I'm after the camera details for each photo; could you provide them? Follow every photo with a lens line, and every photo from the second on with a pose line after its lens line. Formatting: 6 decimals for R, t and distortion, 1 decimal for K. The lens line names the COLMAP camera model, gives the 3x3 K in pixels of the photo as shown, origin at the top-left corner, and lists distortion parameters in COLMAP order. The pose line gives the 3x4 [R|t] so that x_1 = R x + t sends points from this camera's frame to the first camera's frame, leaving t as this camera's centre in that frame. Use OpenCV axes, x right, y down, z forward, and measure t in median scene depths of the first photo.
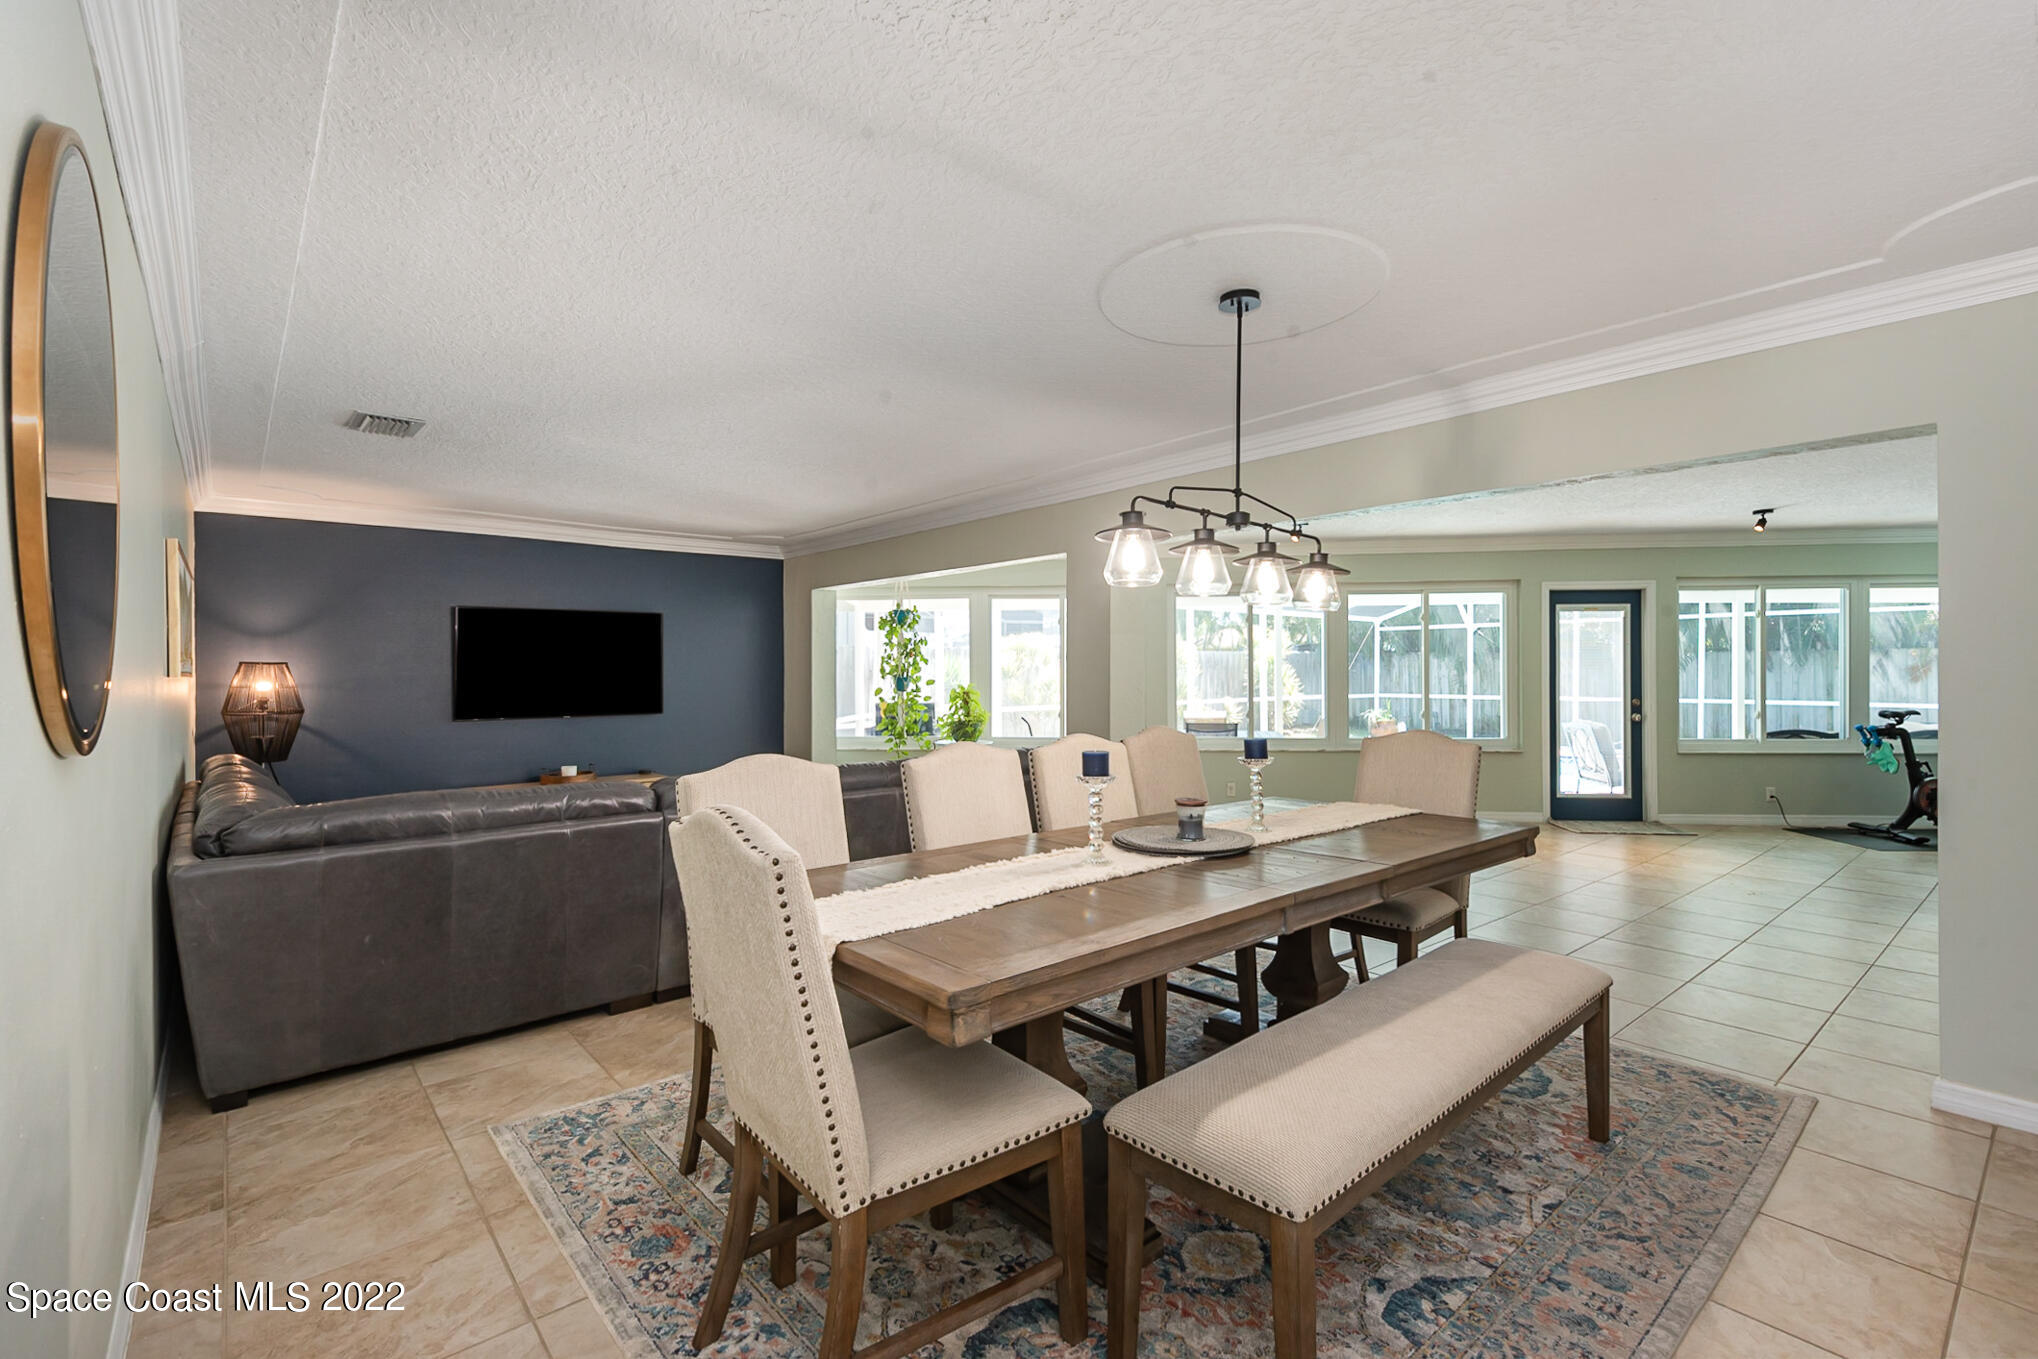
lens RADIAL K [[915.1, 0, 1026.5], [0, 915.1, 670.2], [0, 0, 1]] dist [0.008091, -0.000603]
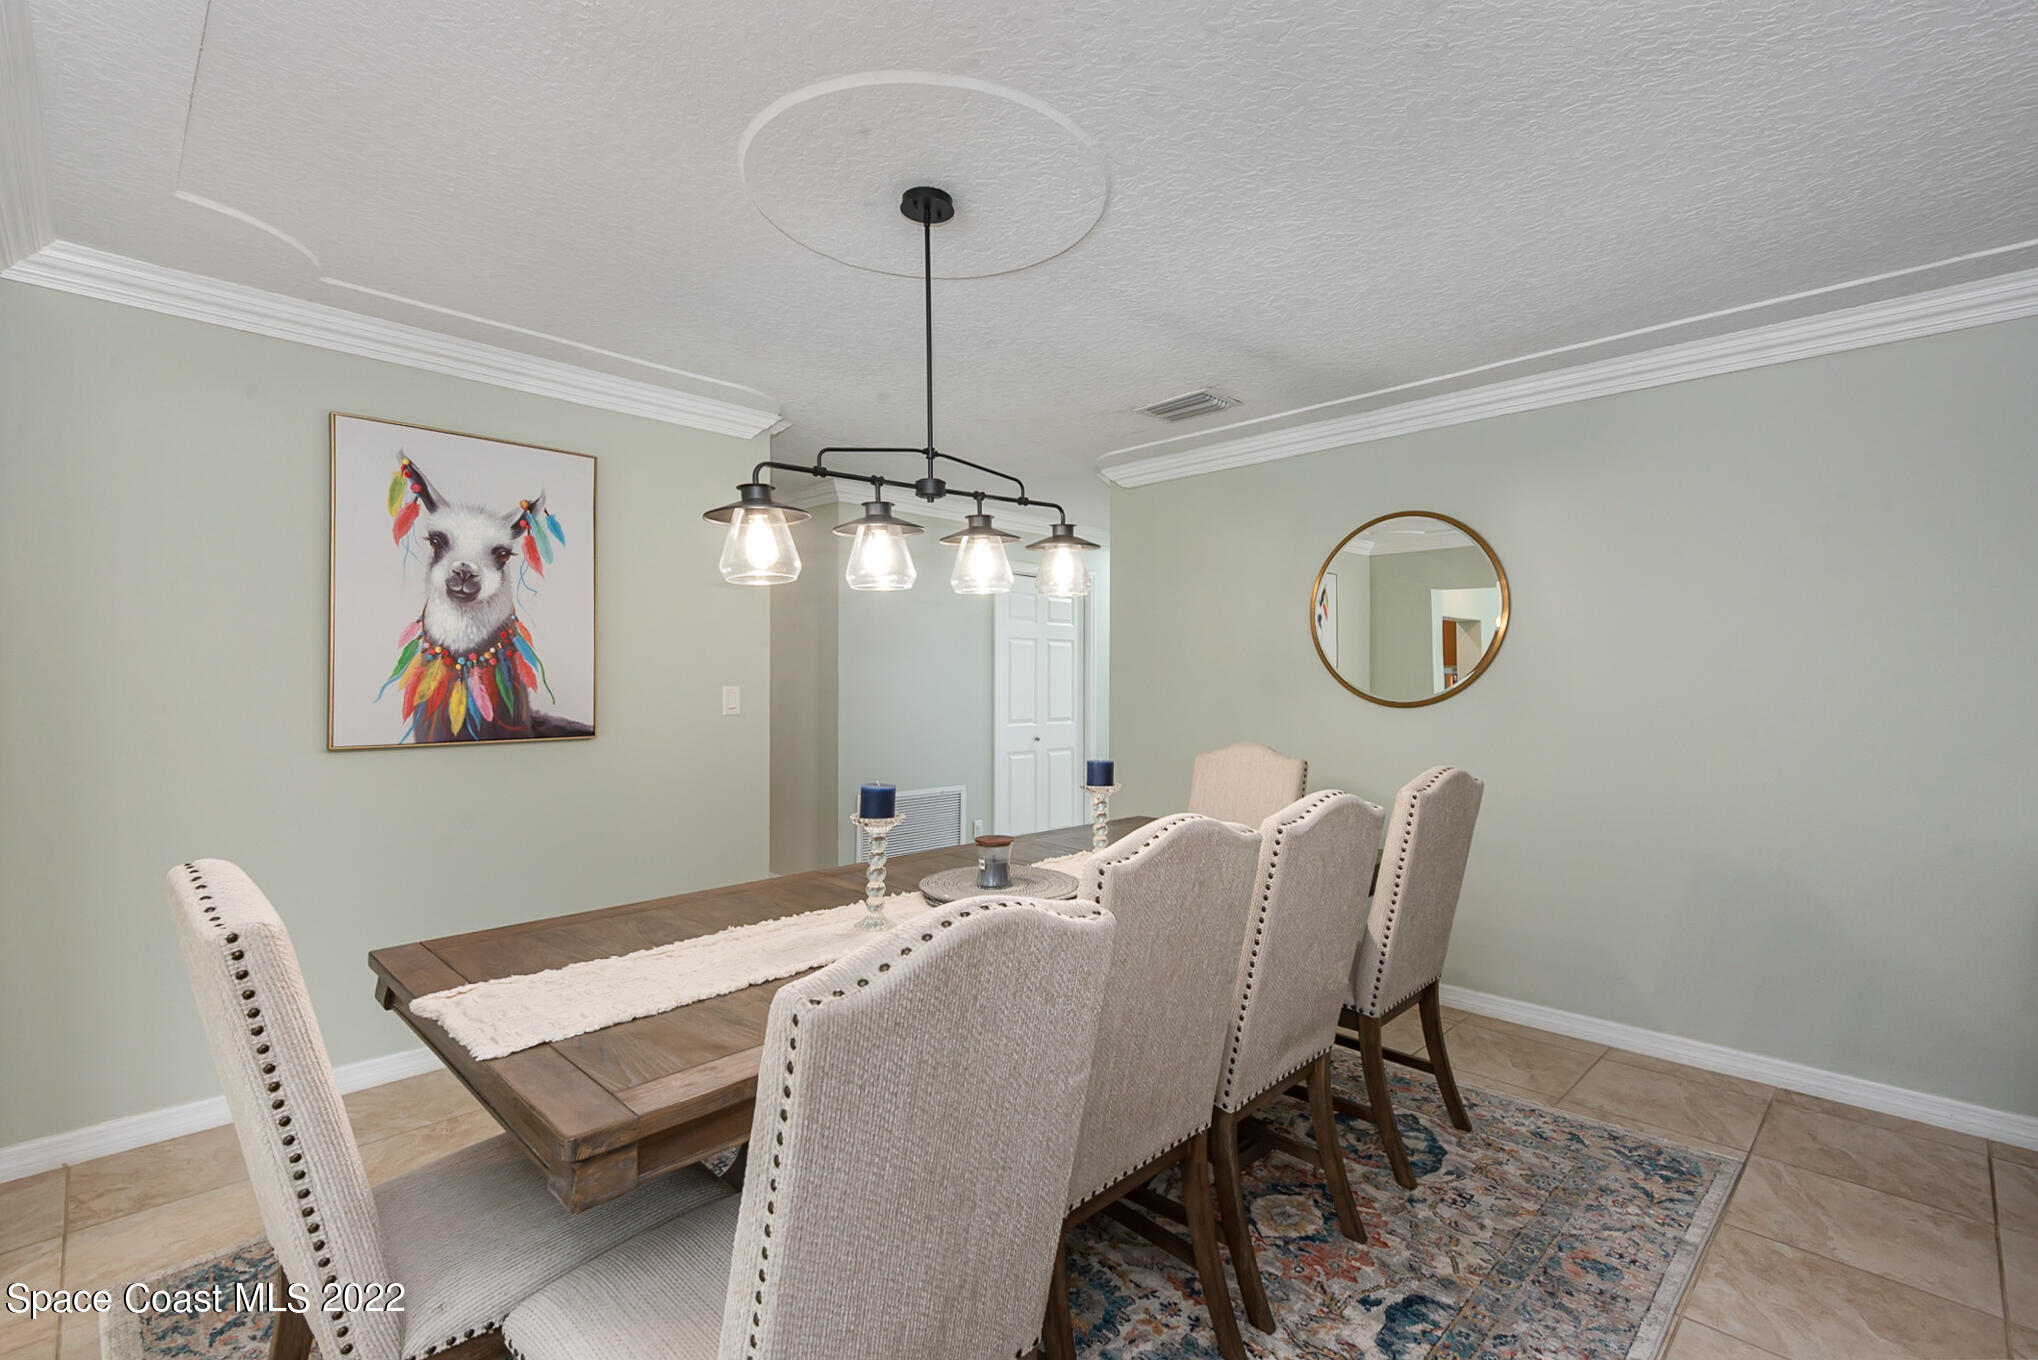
lens RADIAL K [[924.9, 0, 1019.0], [0, 924.9, 680.0], [0, 0, 1]] dist [0.026402, -0.000269]
pose [[-0.996724, 0.004617, -0.080741, 0.187861], [0.004701, 0.999989, -0.000854, -0.002235], [0.080736, -0.001231, -0.996735, 1.516584]]
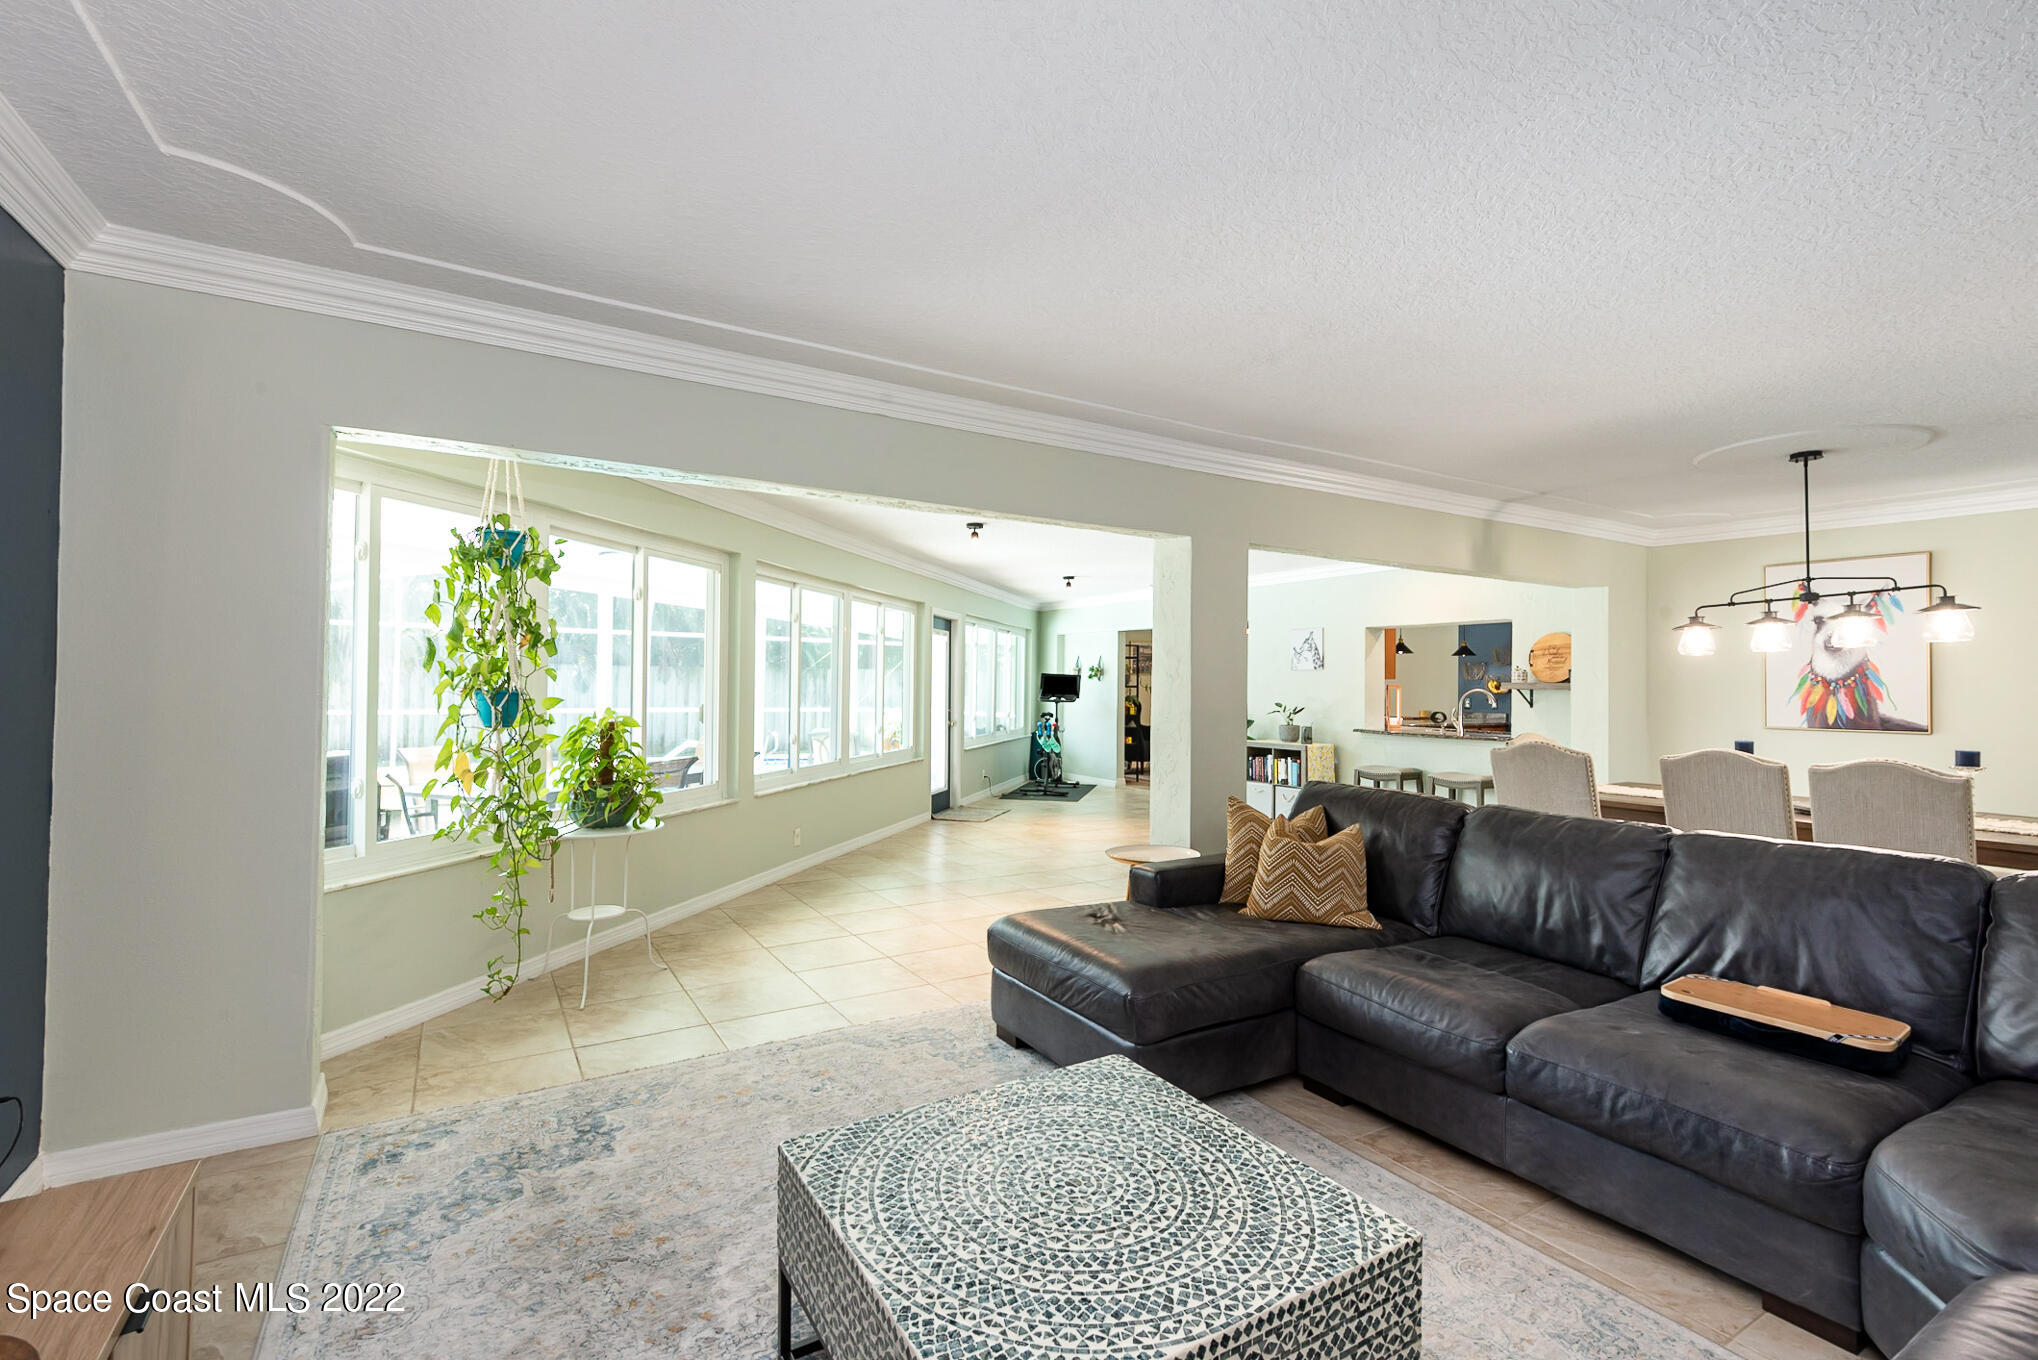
lens RADIAL K [[915.1, 0, 1026.5], [0, 915.1, 670.7], [0, 0, 1]] dist [0.008091, -0.000603]
pose [[0.161721, 0.023909, 0.986547, -1.243037], [-0.011561, 0.999684, -0.022332, 0.004446], [-0.986769, -0.007793, 0.161946, 1.724193]]
